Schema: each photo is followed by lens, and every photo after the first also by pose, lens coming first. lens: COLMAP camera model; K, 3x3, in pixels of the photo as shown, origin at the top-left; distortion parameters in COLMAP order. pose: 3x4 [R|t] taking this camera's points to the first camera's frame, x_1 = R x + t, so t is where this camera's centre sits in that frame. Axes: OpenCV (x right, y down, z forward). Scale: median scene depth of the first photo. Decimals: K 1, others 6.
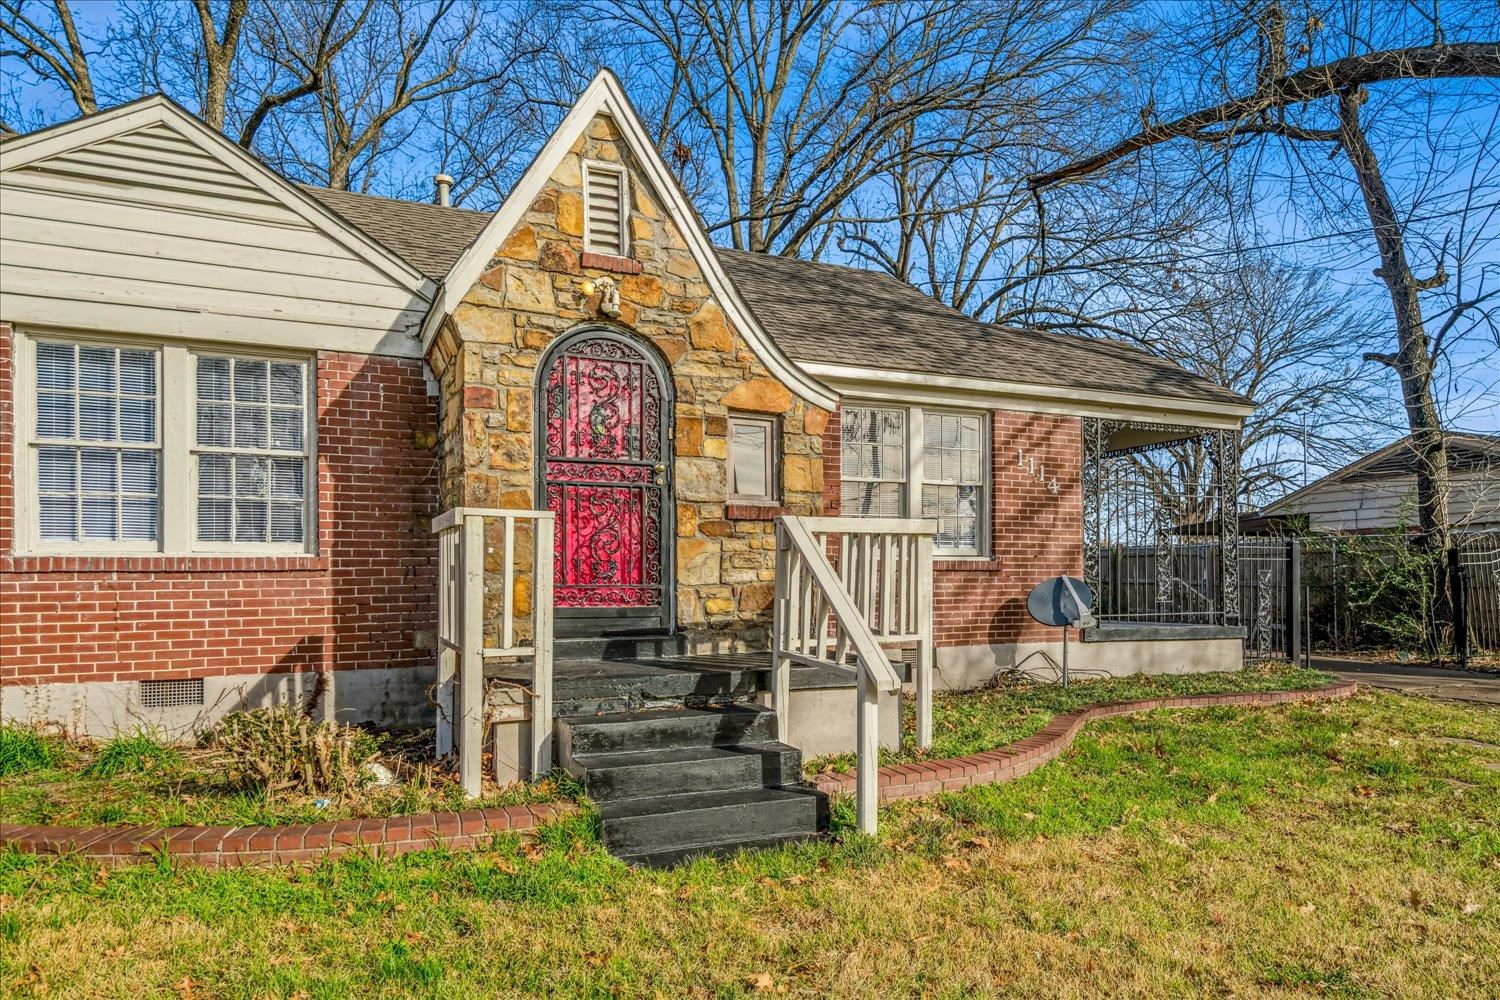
lens RADIAL K [[948.2, 0, 758.4], [0, 948.2, 577.4], [0, 0, 1]] dist [0.000182, 0.004074]
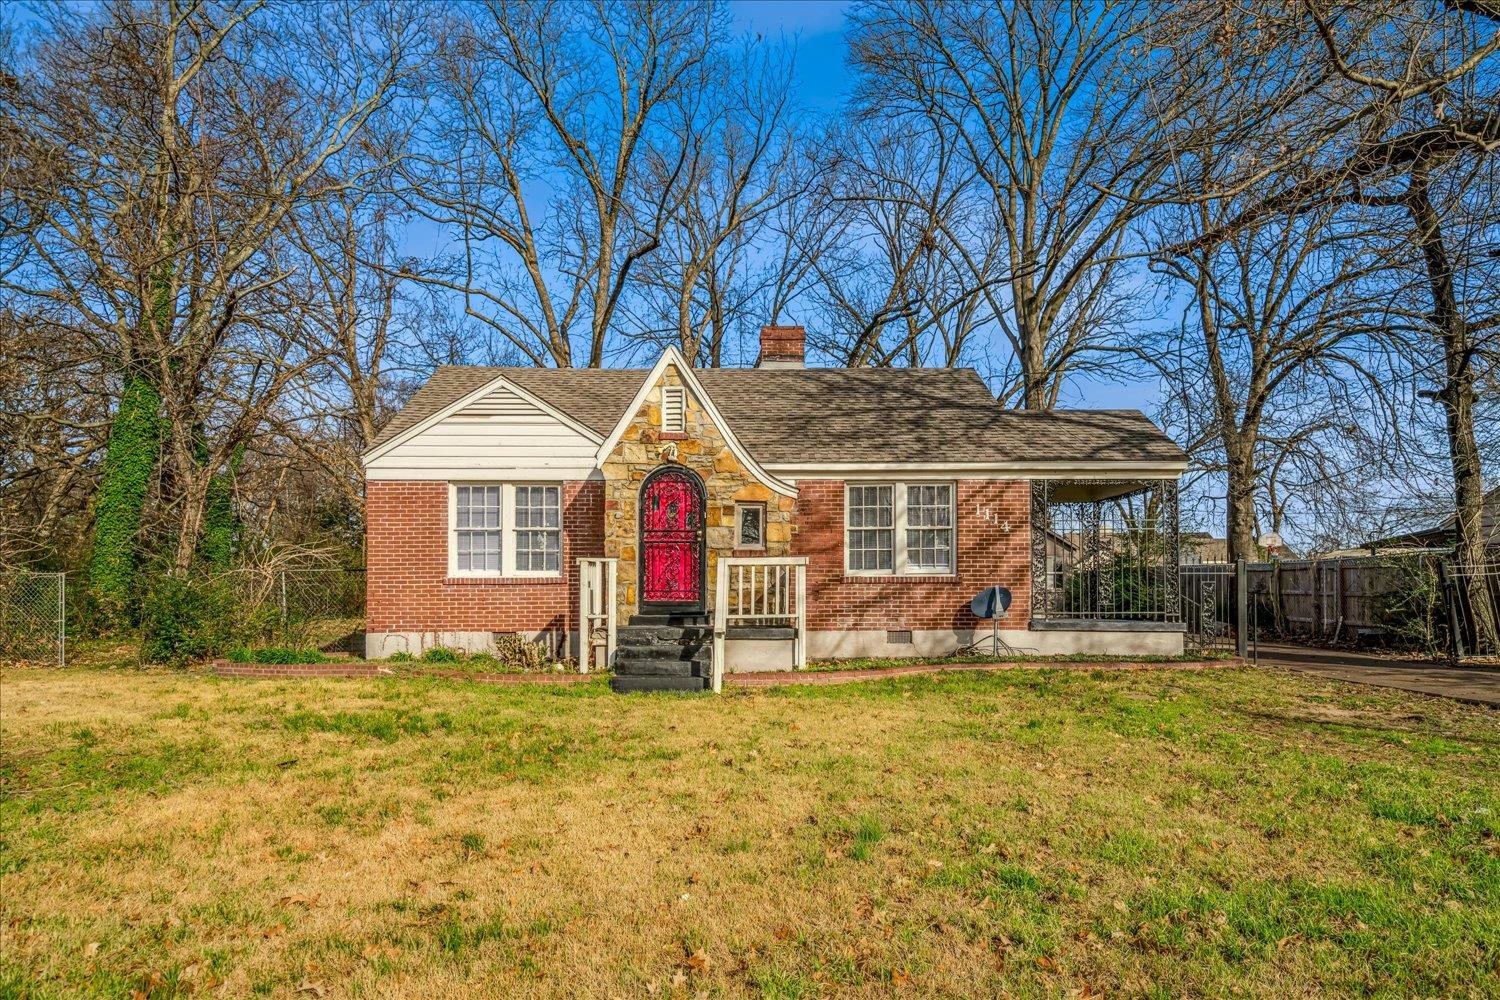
lens RADIAL K [[948.2, 0, 758.4], [0, 948.2, 577.4], [0, 0, 1]] dist [0.000182, 0.004074]
pose [[0.916014, -0.005554, -0.401107, 0.812521], [-0.000273, 0.999895, -0.014470, 0.009694], [0.401146, 0.013364, 0.915917, -0.795595]]
